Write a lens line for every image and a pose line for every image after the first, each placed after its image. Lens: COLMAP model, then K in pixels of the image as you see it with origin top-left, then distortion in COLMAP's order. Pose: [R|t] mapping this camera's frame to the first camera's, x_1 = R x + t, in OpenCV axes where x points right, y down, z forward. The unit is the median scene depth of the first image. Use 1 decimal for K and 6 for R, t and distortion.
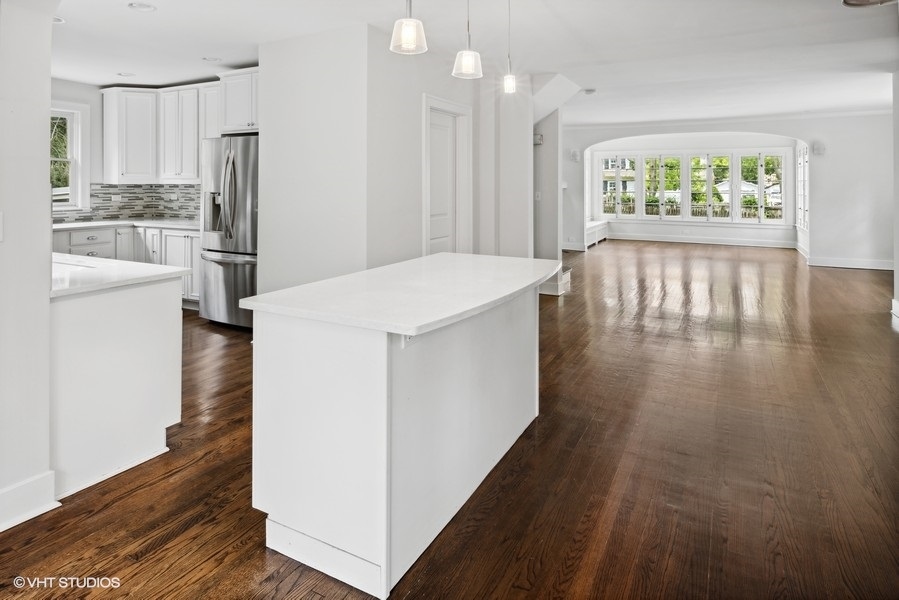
lens RADIAL K [[516.9, 0, 447.4], [0, 516.9, 199.1], [0, 0, 1]] dist [0.003273, 0.002264]
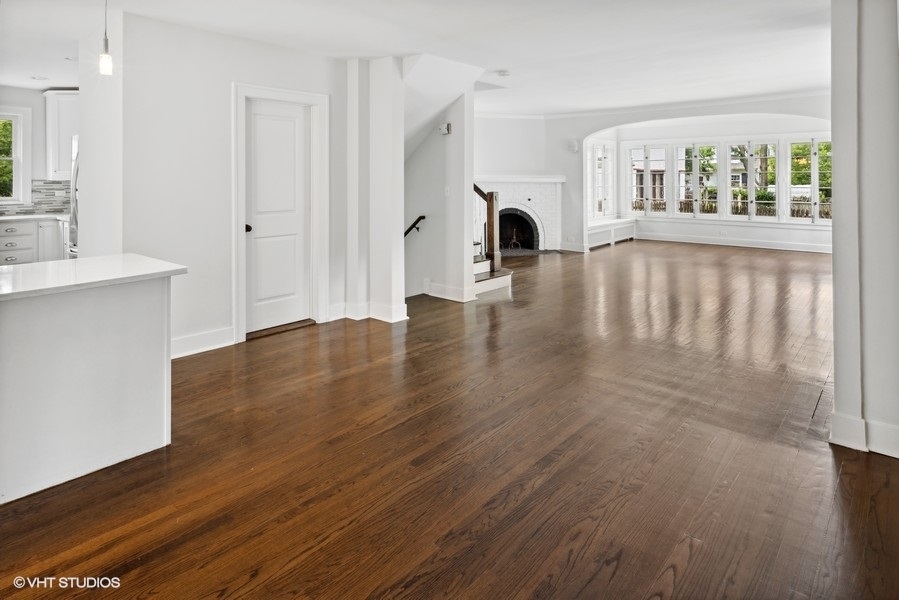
lens RADIAL K [[516.9, 0, 447.4], [0, 516.9, 199.1], [0, 0, 1]] dist [0.003273, 0.002264]
pose [[0.975479, 0.003671, -0.220061, 0.220758], [-0.001137, 0.999932, 0.011641, -0.002034], [0.220089, -0.011106, 0.975417, 0.068787]]
